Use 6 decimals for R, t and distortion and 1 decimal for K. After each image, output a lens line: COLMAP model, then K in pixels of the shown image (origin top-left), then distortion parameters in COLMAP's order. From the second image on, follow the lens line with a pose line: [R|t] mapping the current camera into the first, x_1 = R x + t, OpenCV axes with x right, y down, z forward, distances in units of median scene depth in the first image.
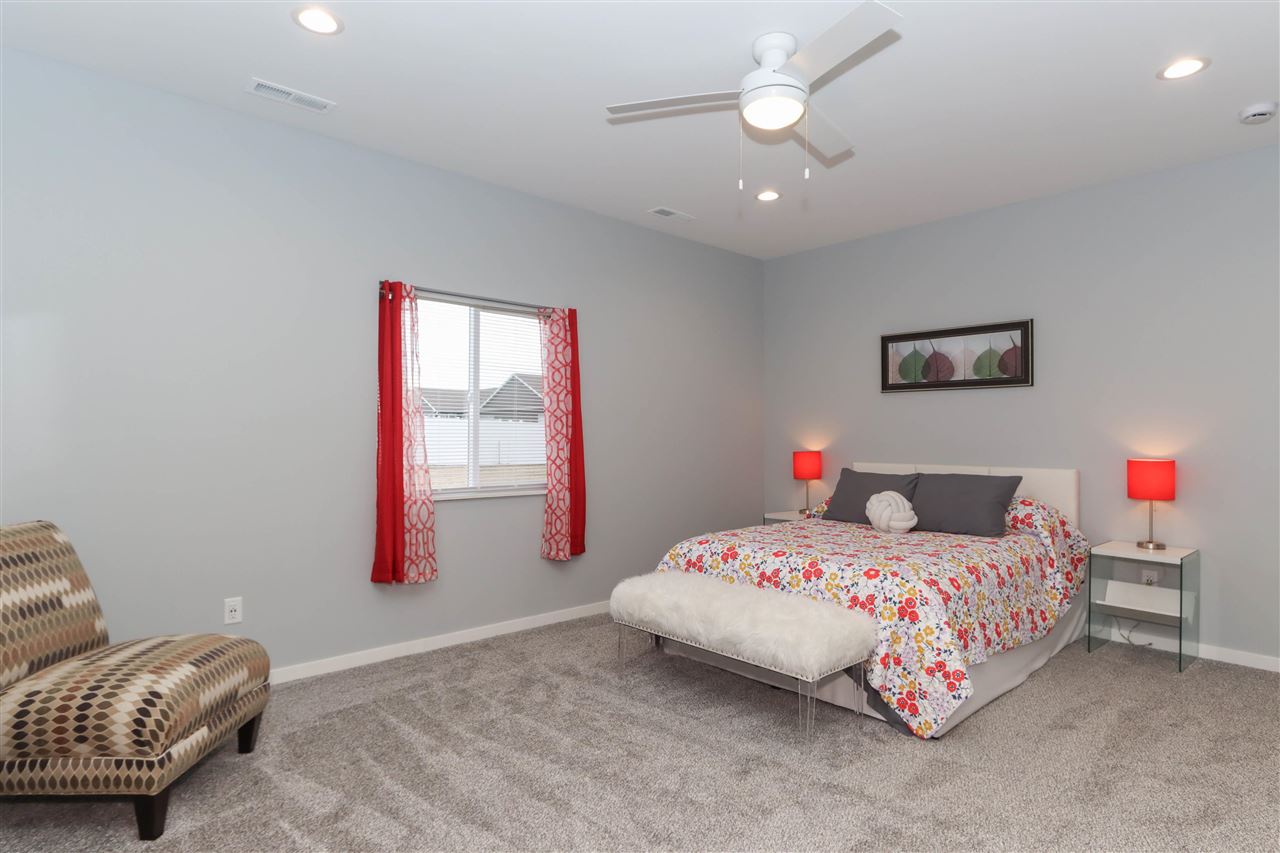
lens RADIAL K [[687.1, 0, 634.0], [0, 687.1, 433.3], [0, 0, 1]] dist [0.003386, 0.000052]
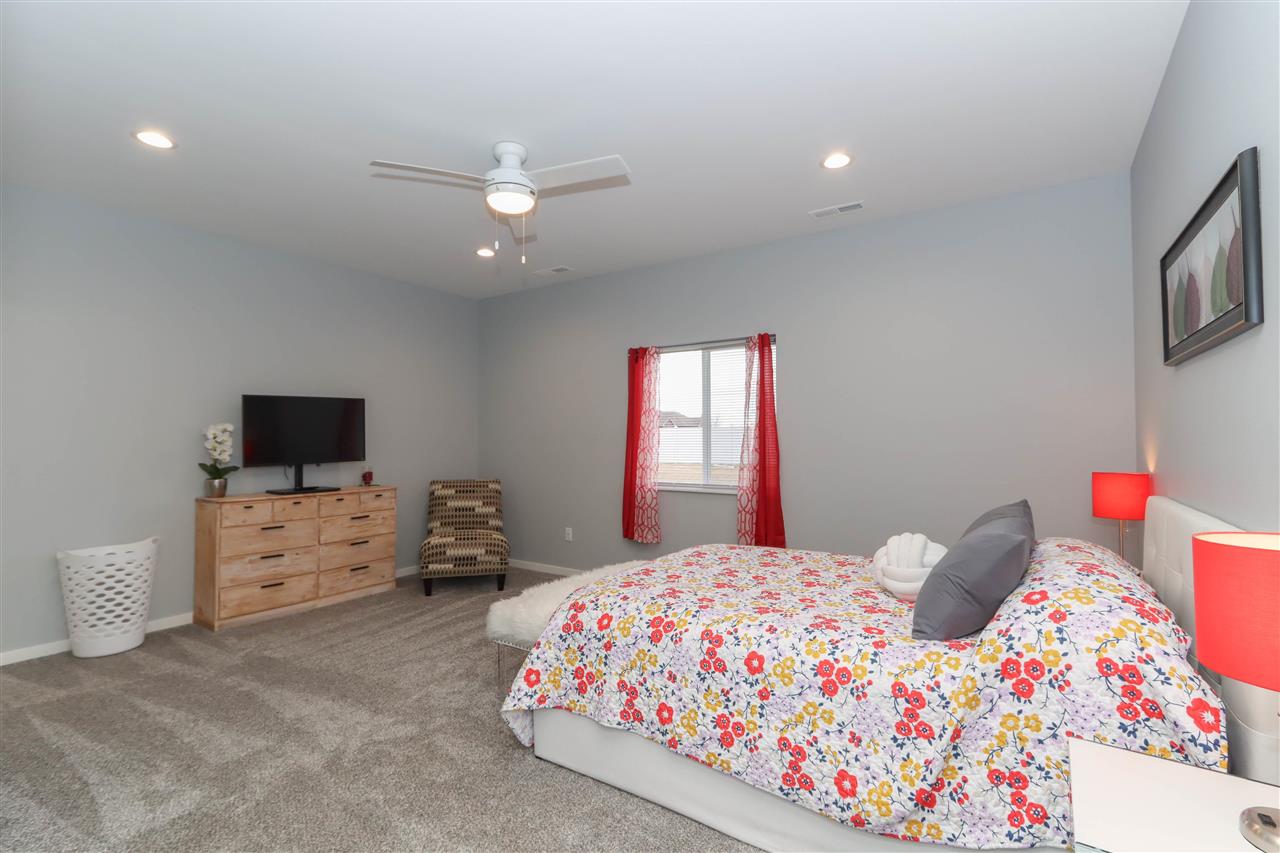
lens RADIAL K [[589.0, 0, 650.3], [0, 589.0, 424.2], [0, 0, 1]] dist [0.002510, -0.000740]
pose [[0.252753, -0.032243, -0.966994, 0.801315], [-0.001764, 0.999428, -0.033786, -0.000058], [0.967529, 0.010245, 0.252551, 0.583510]]
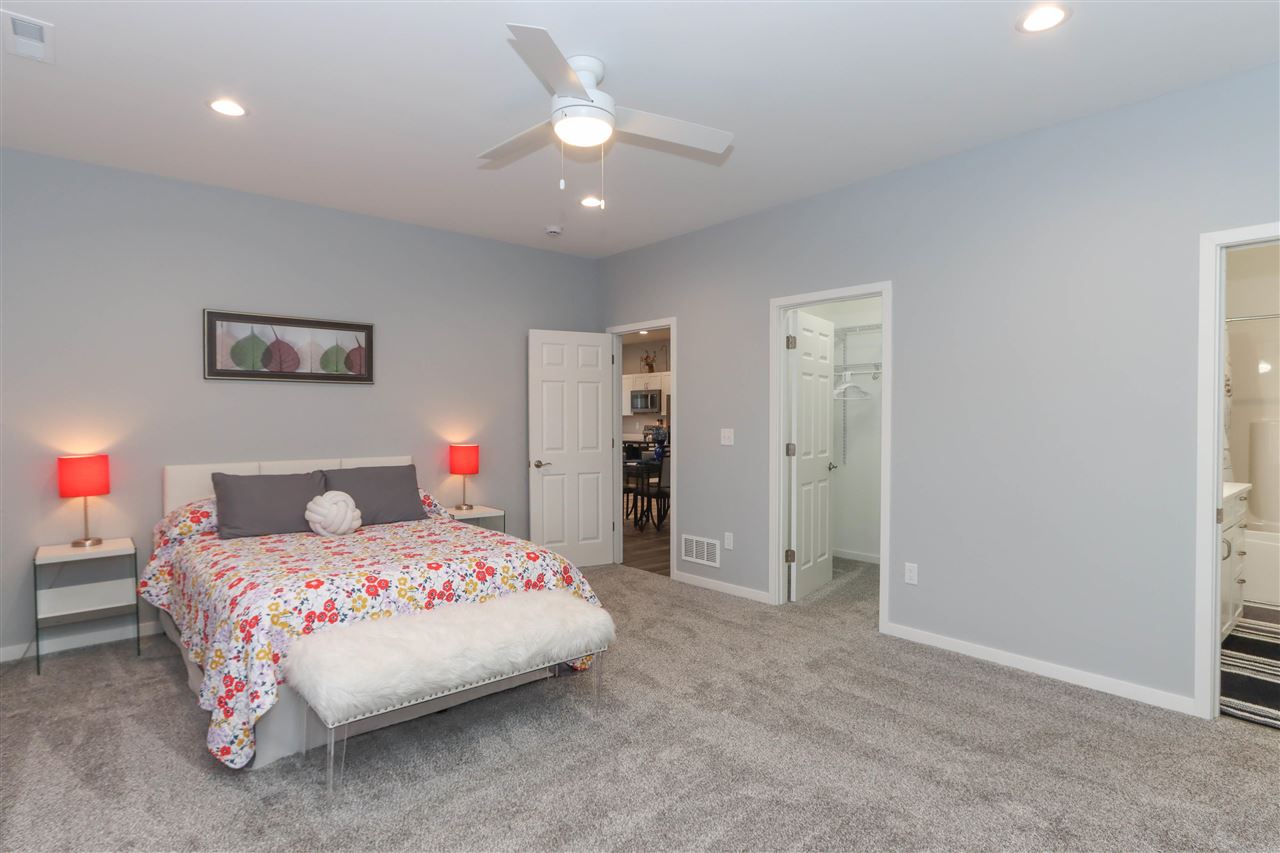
lens RADIAL K [[687.1, 0, 642.8], [0, 687.1, 425.9], [0, 0, 1]] dist [0.003386, 0.000052]
pose [[0.025678, -0.008662, 0.999633, -0.509378], [0.004941, 0.999951, 0.008538, -0.009506], [-0.999658, 0.004719, 0.025719, 0.533999]]
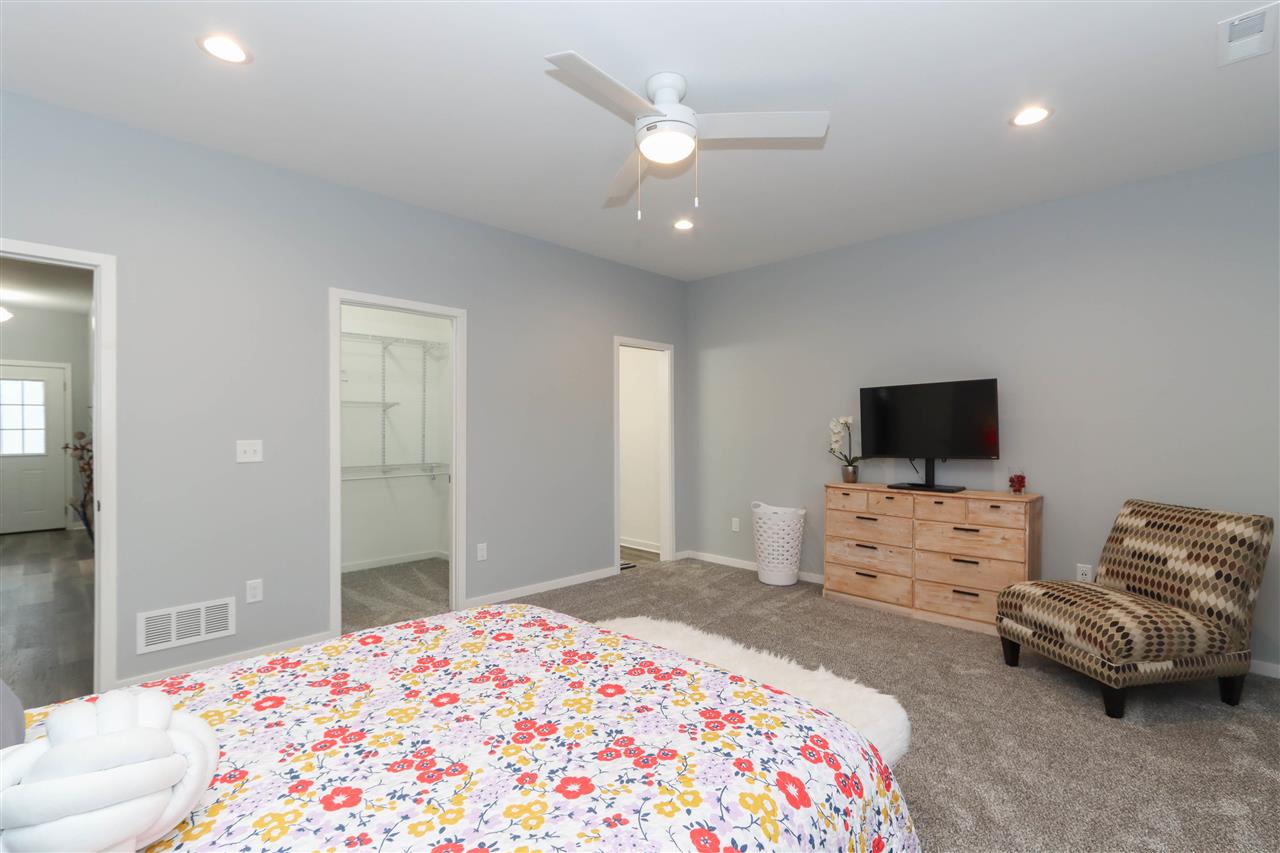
lens RADIAL K [[589.0, 0, 649.5], [0, 589.0, 425.0], [0, 0, 1]] dist [0.002510, -0.000740]
pose [[-0.997398, -0.005330, -0.071893, 0.165221], [-0.005680, 0.999973, 0.004668, -0.017980], [0.071866, 0.005064, -0.997401, 1.146453]]
